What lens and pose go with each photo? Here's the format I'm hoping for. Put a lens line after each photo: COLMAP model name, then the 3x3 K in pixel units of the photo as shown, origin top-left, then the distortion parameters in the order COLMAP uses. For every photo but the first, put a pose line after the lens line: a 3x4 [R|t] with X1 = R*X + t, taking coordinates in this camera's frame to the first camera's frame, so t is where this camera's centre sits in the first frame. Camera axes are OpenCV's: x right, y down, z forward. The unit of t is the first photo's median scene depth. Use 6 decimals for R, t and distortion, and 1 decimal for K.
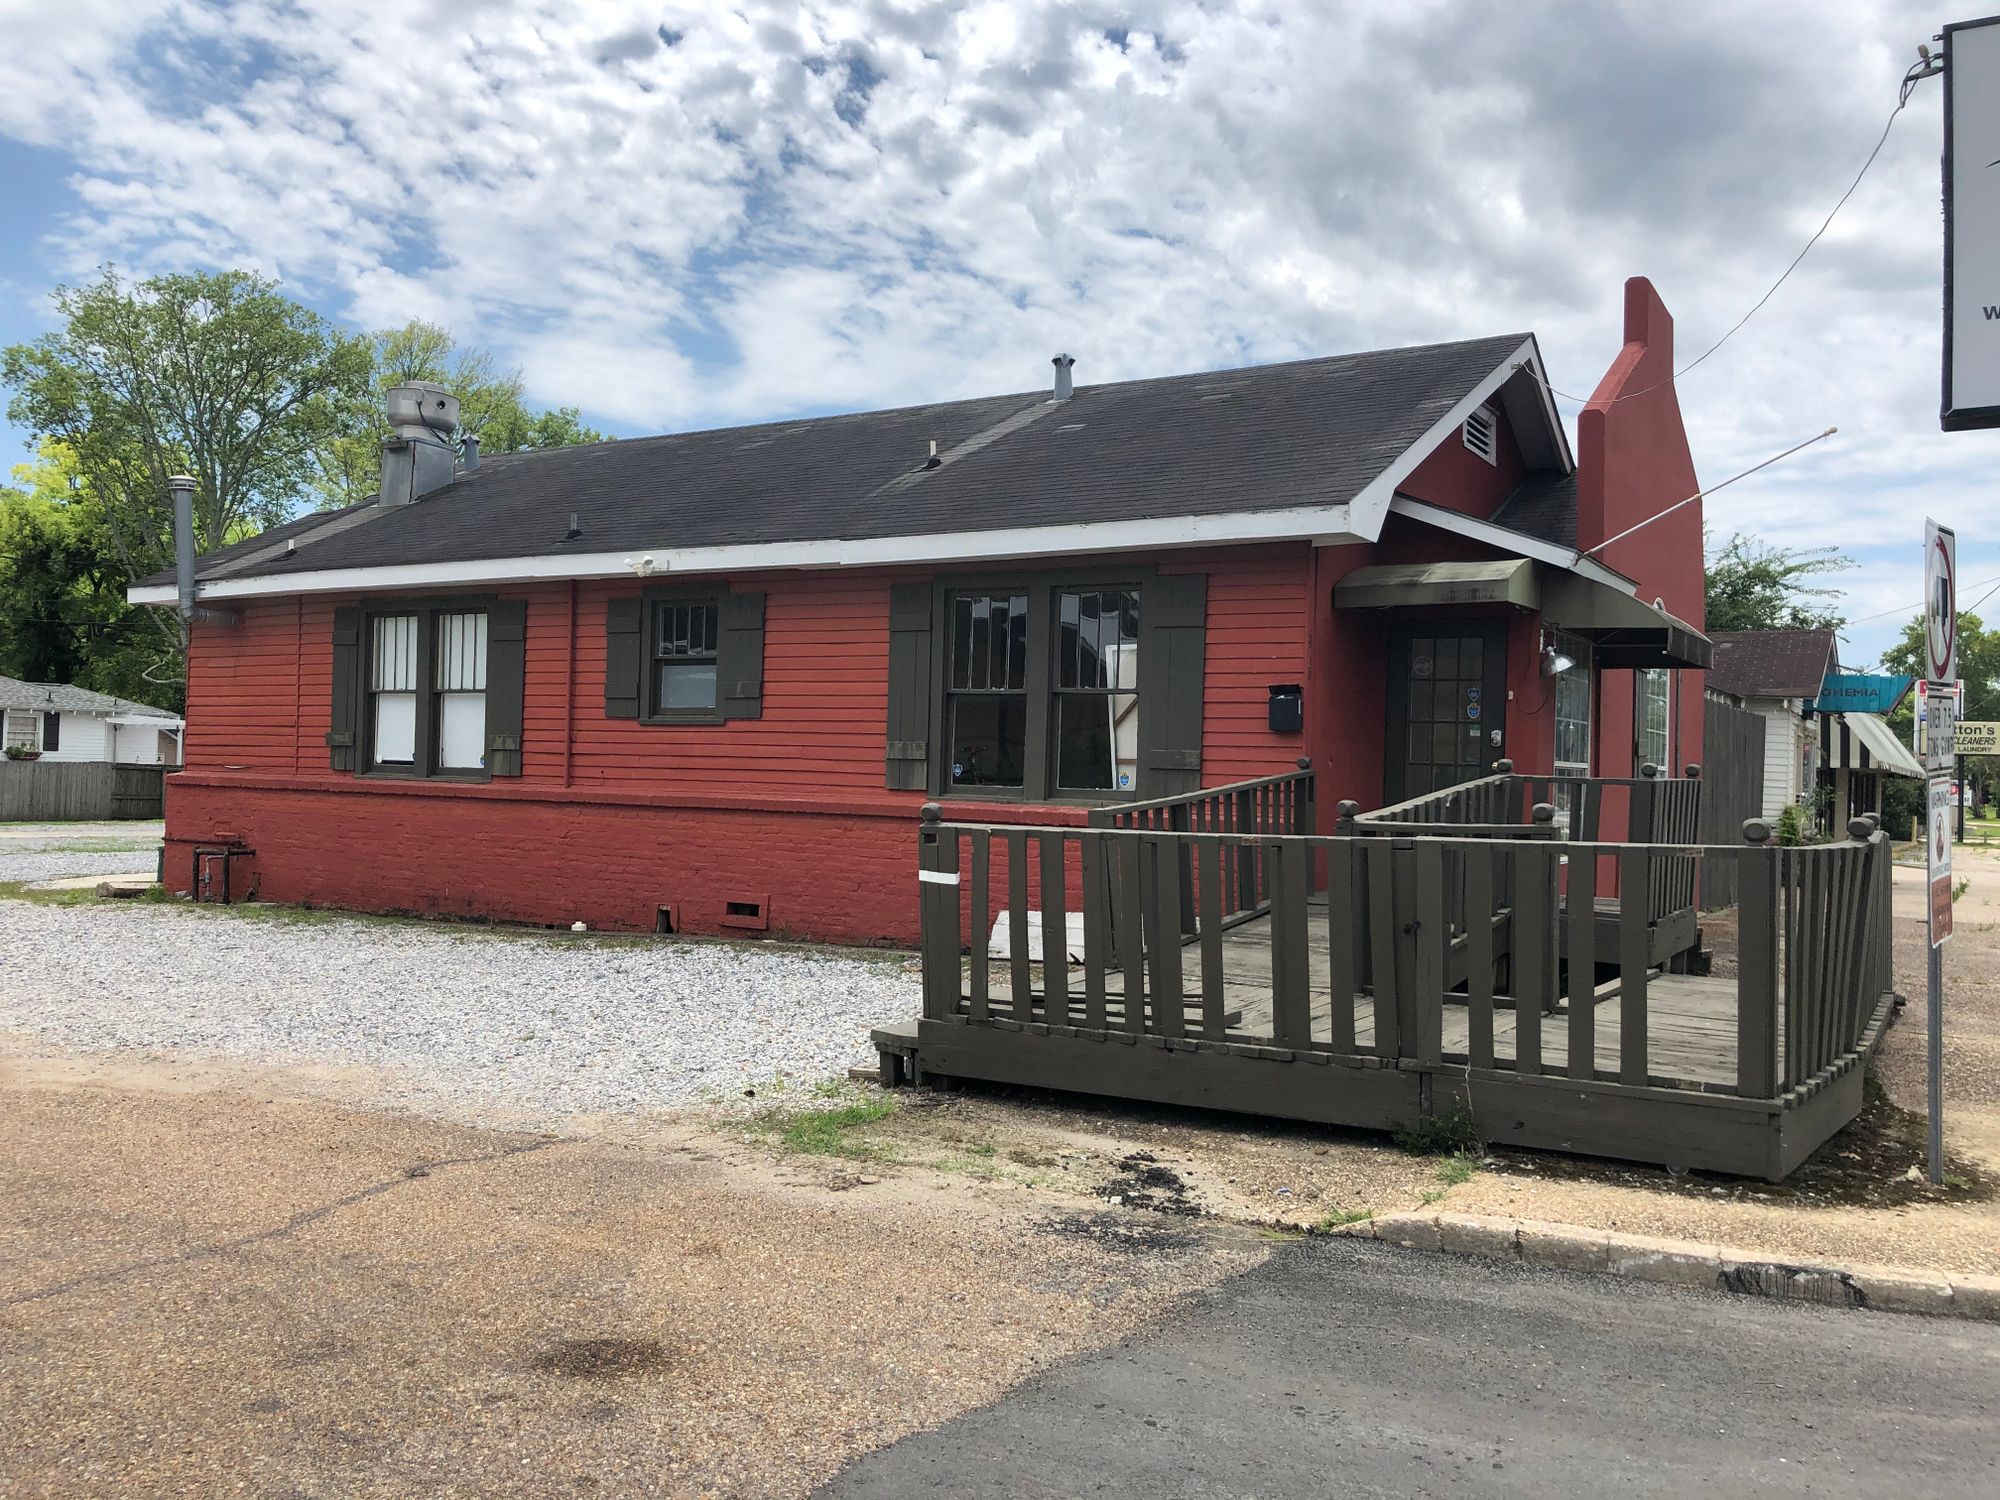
lens RADIAL K [[1637.9, 0, 1003.3], [0, 1637.9, 757.1], [0, 0, 1]] dist [0.045574, -0.047359]
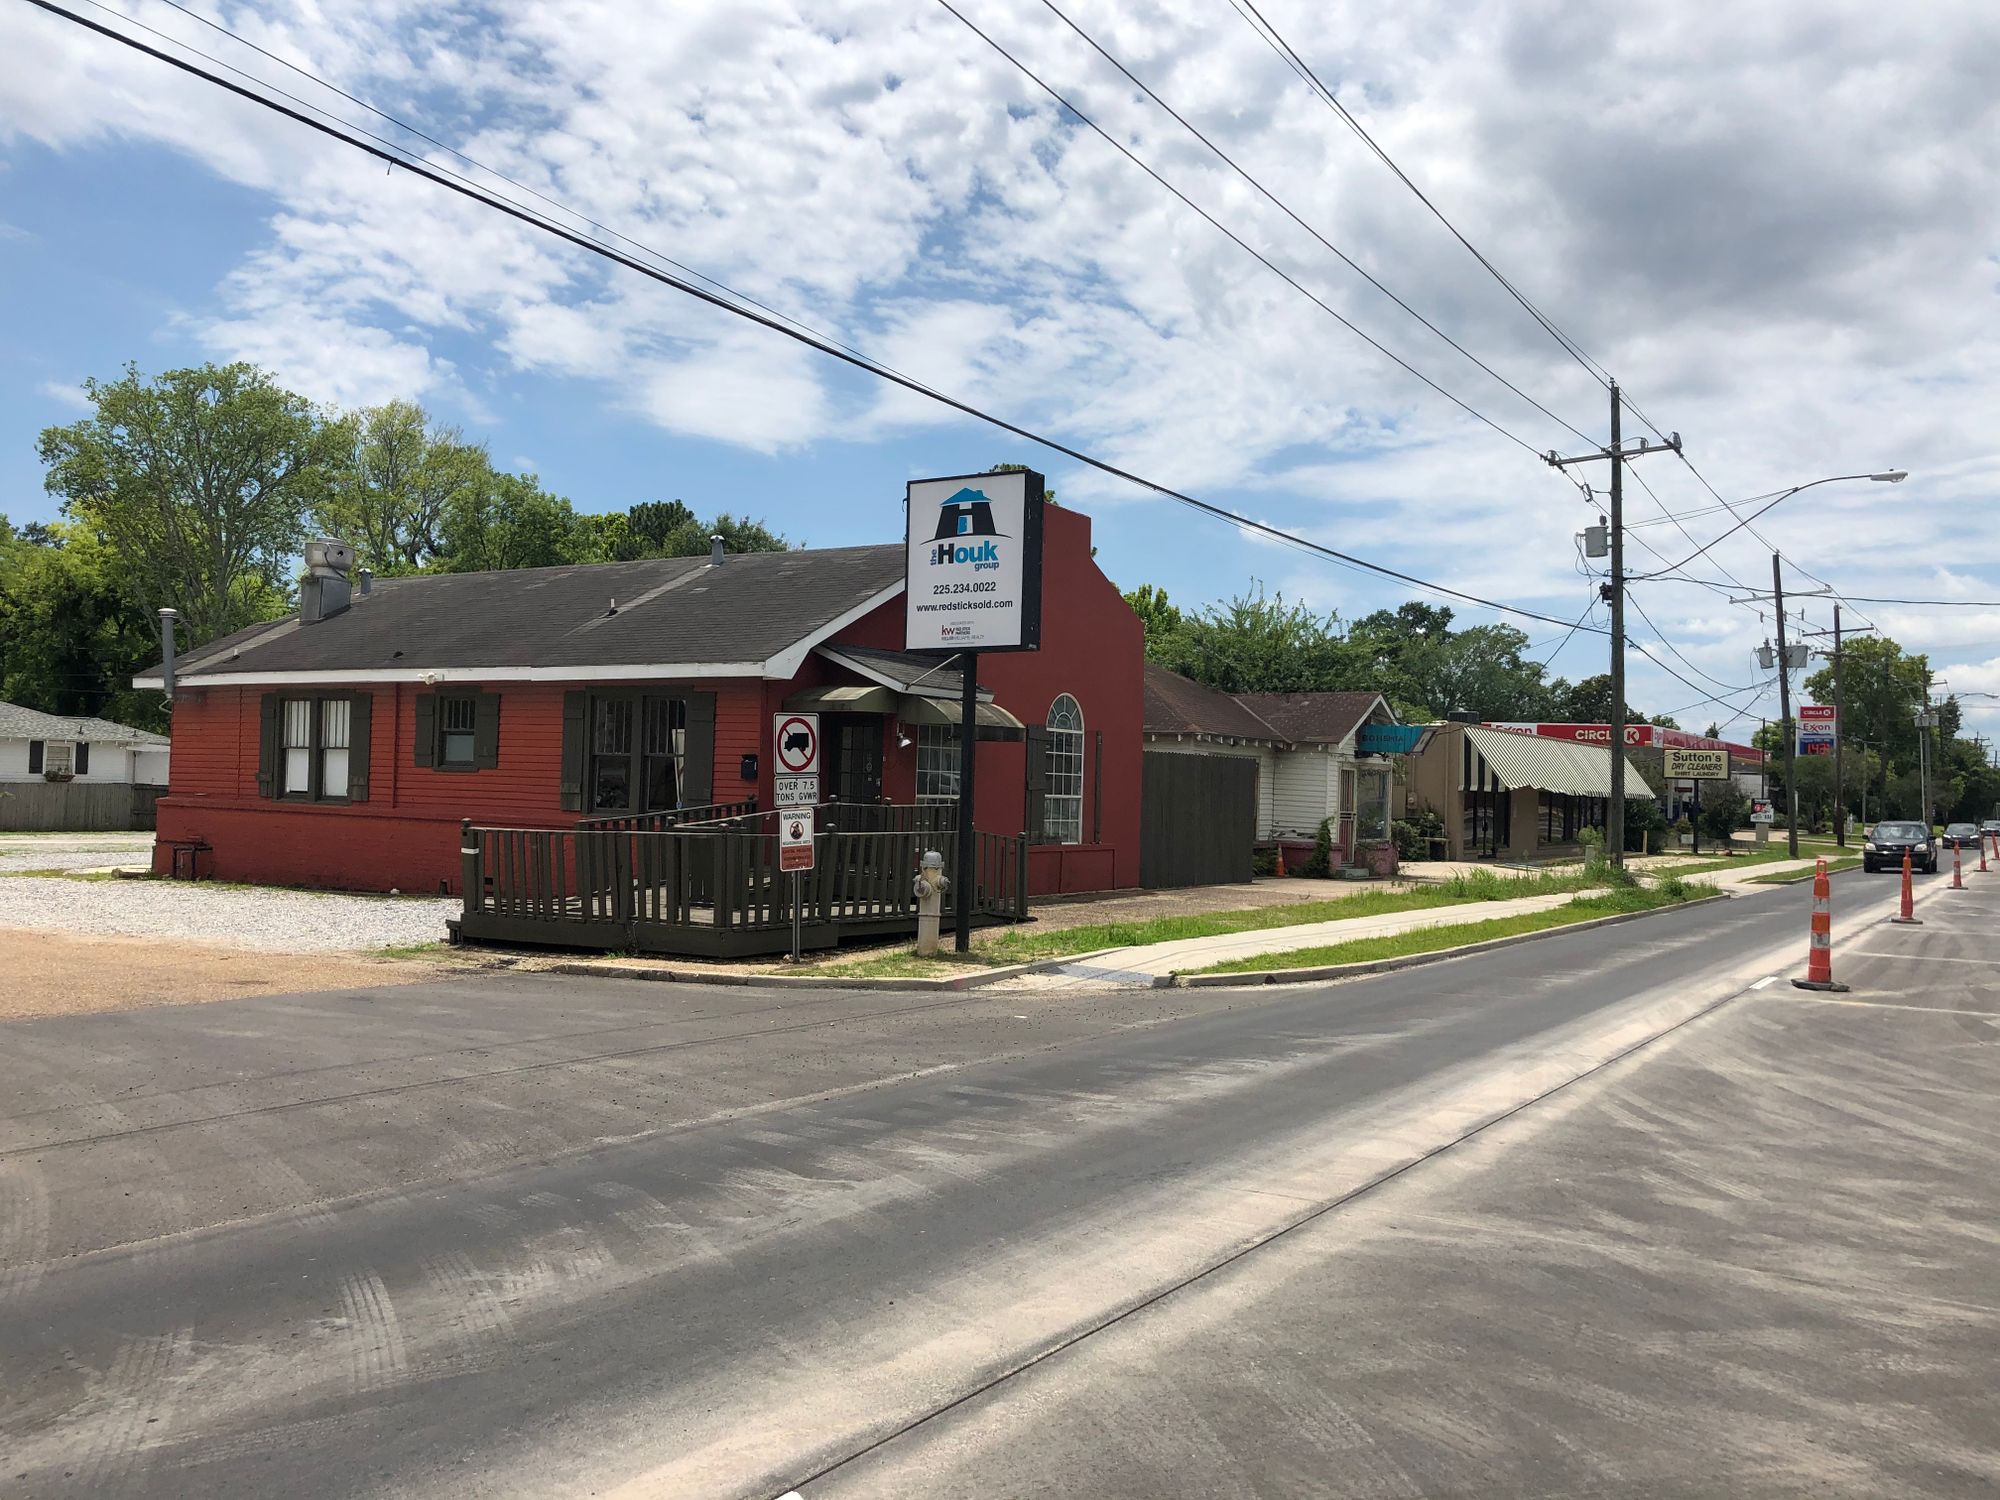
lens RADIAL K [[1637.9, 0, 993.6], [0, 1637.9, 756.3], [0, 0, 1]] dist [0.045574, -0.047359]
pose [[0.999862, 0.000956, -0.016613, 0.361343], [-0.001120, 0.999951, -0.009829, -0.017908], [0.016602, 0.009846, 0.999814, -0.640363]]
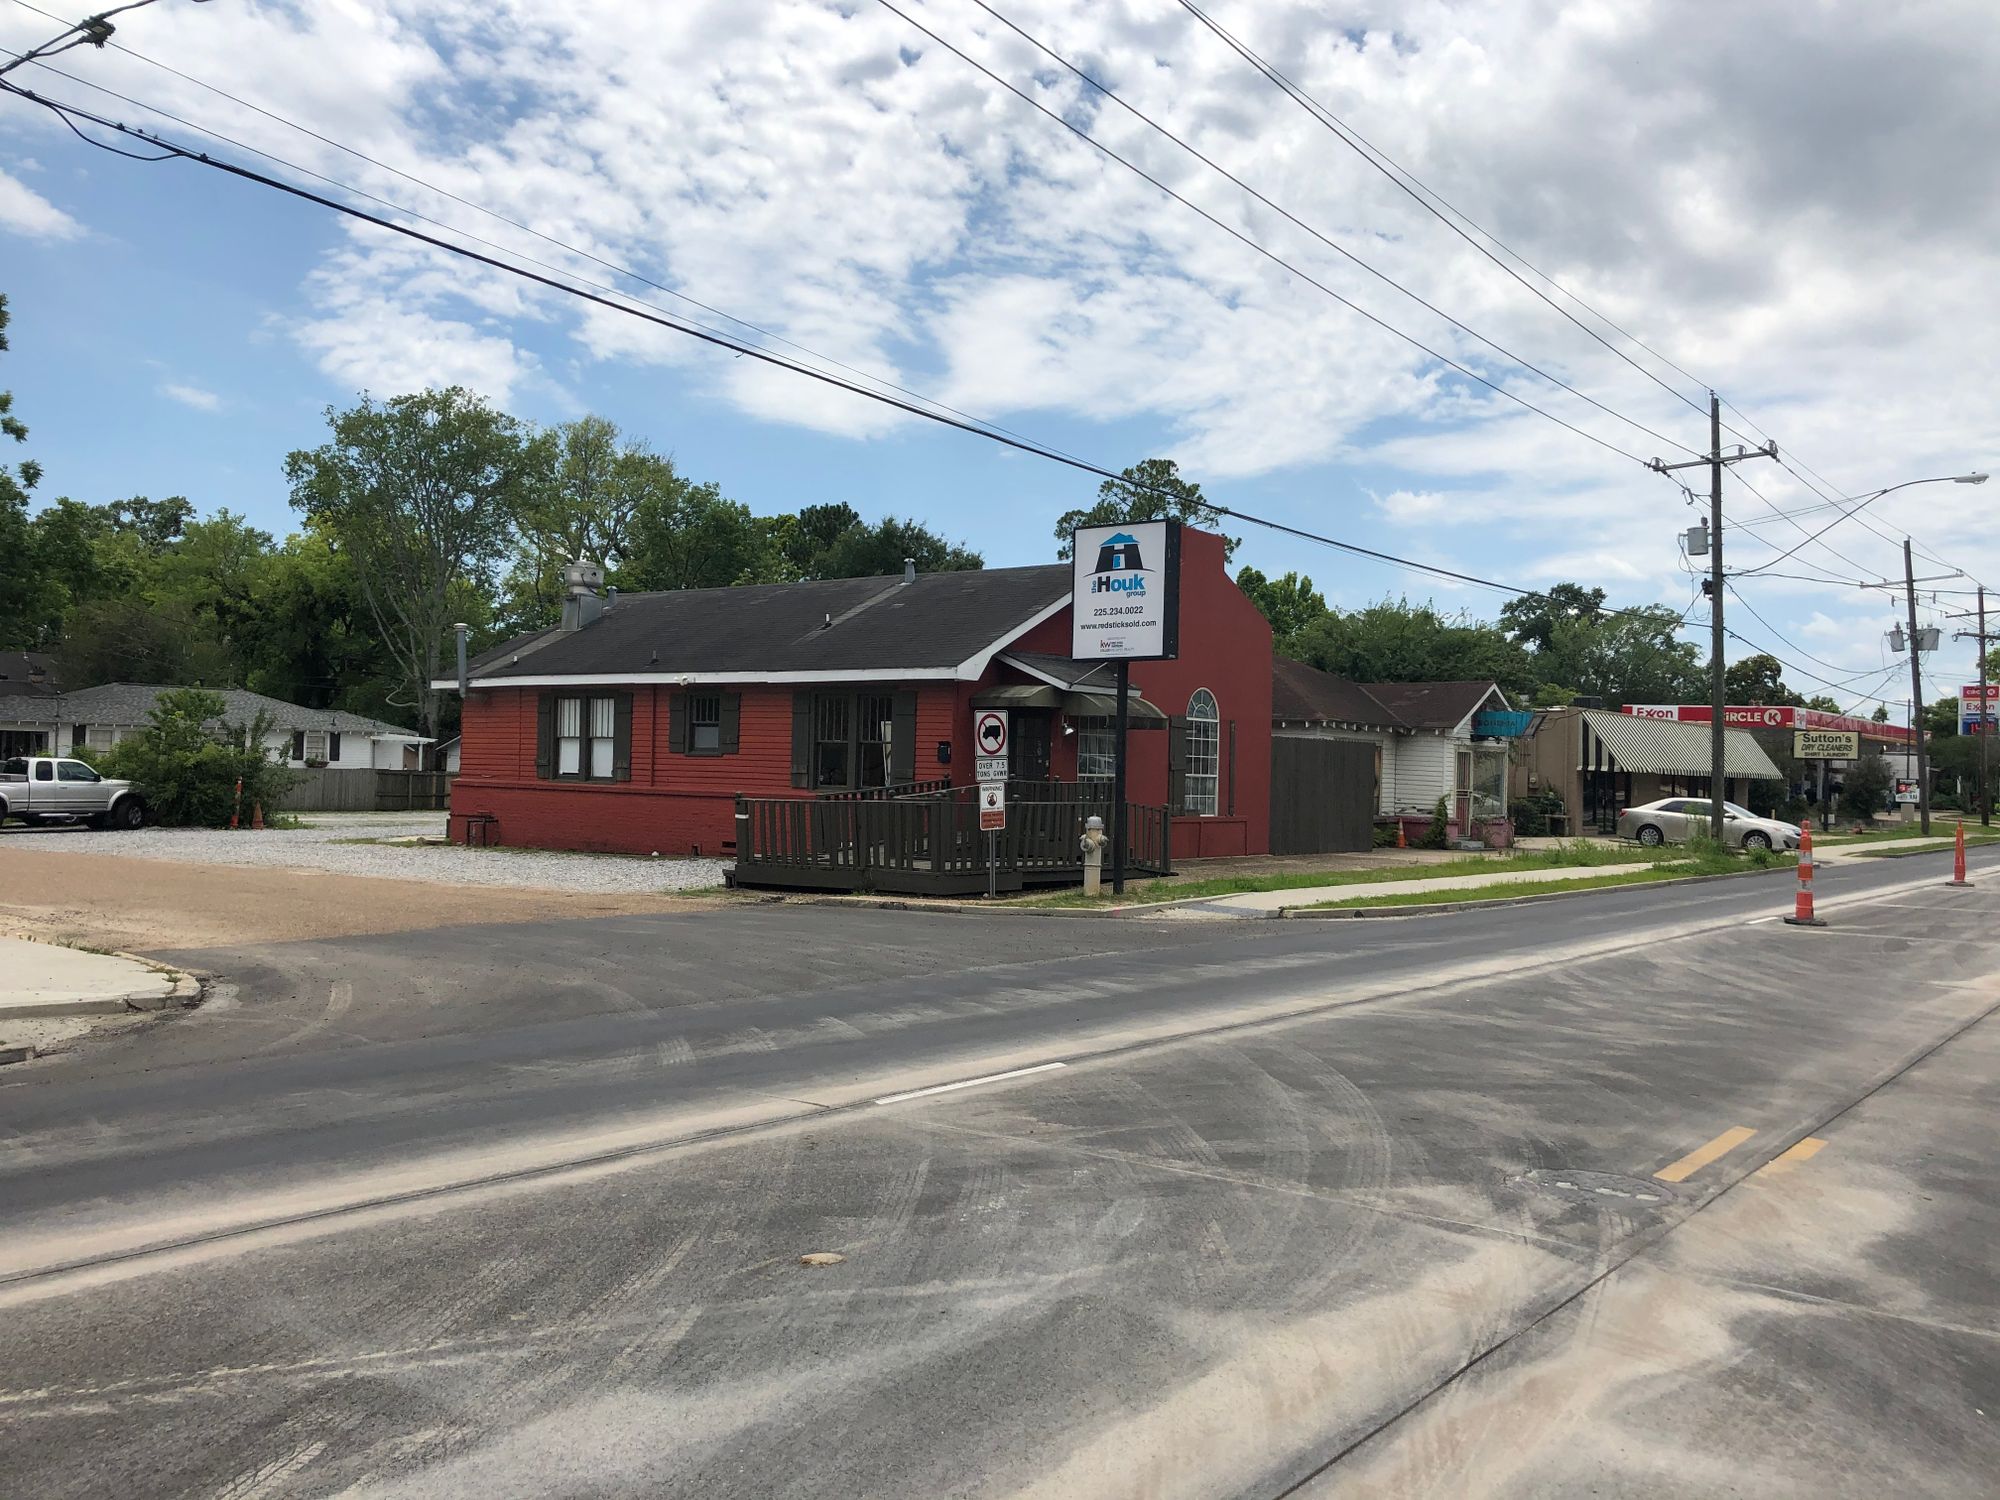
lens RADIAL K [[1637.9, 0, 1000.3], [0, 1637.9, 743.3], [0, 0, 1]] dist [0.045574, -0.047359]
pose [[0.994669, -0.003865, -0.103051, 0.366846], [0.003046, 0.999963, -0.008107, -0.016782], [0.103079, 0.007749, 0.994643, -0.955237]]
